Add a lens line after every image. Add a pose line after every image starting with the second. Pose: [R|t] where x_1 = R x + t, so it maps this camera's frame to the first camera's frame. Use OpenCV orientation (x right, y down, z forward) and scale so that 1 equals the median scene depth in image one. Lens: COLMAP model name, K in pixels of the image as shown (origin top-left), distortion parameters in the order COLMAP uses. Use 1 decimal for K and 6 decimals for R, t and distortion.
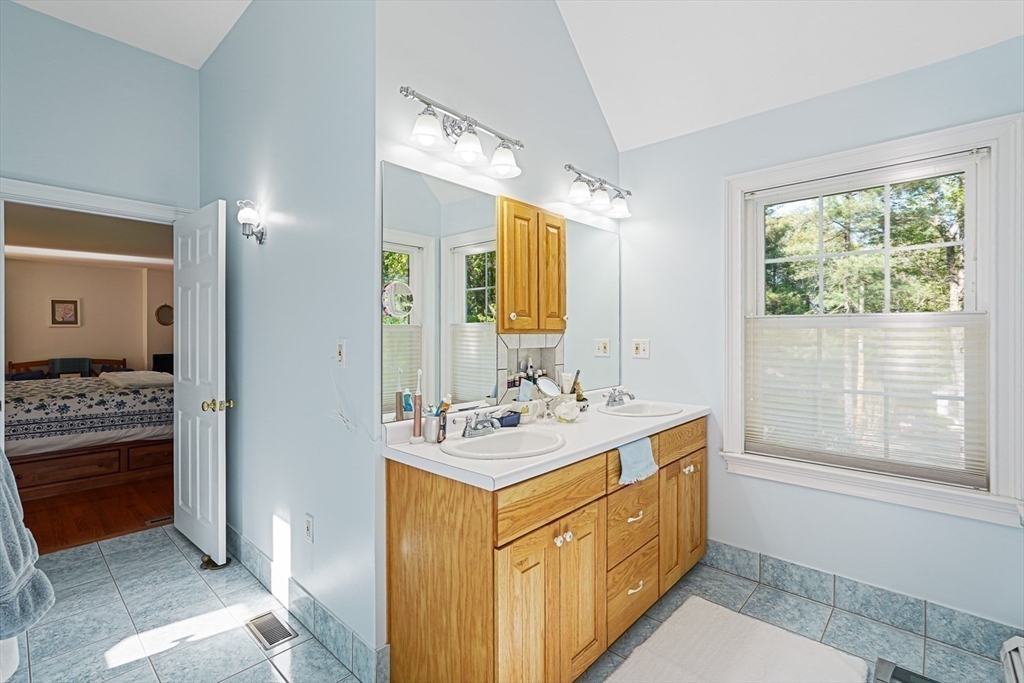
lens RADIAL K [[462.9, 0, 508.7], [0, 462.9, 334.3], [0, 0, 1]] dist [-0.004810, 0.008627]
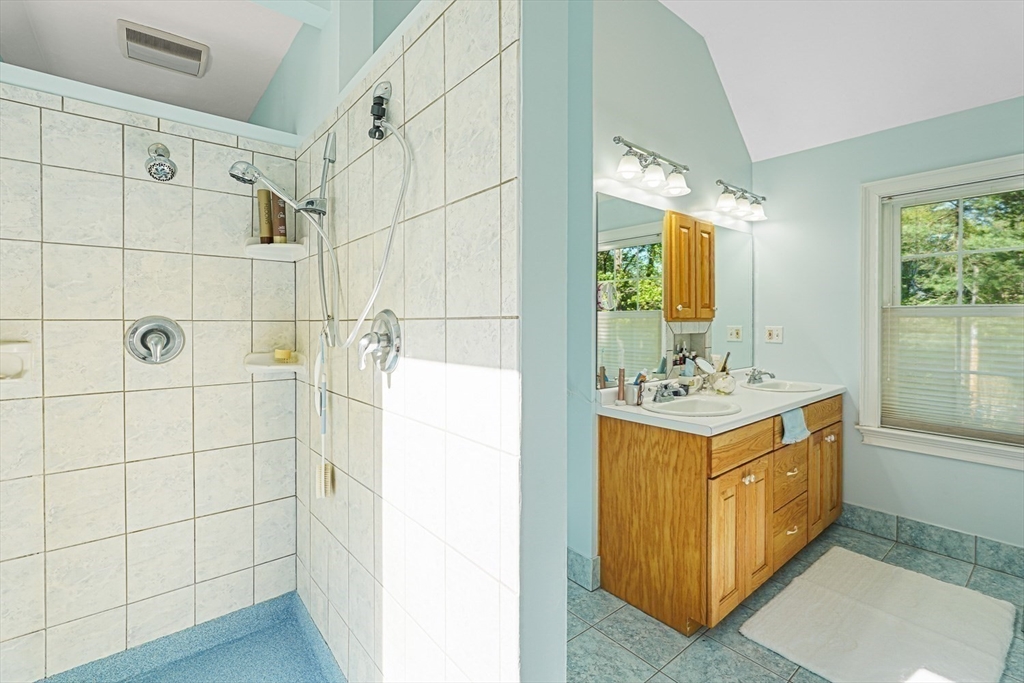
lens RADIAL K [[454.8, 0, 511.2], [0, 454.8, 321.2], [0, 0, 1]] dist [-0.000353, 0.006320]
pose [[0.990671, 0.000700, -0.136277, -0.271406], [-0.000363, 0.999997, 0.002498, -0.005752], [0.136278, -0.002426, 0.990668, -0.265622]]
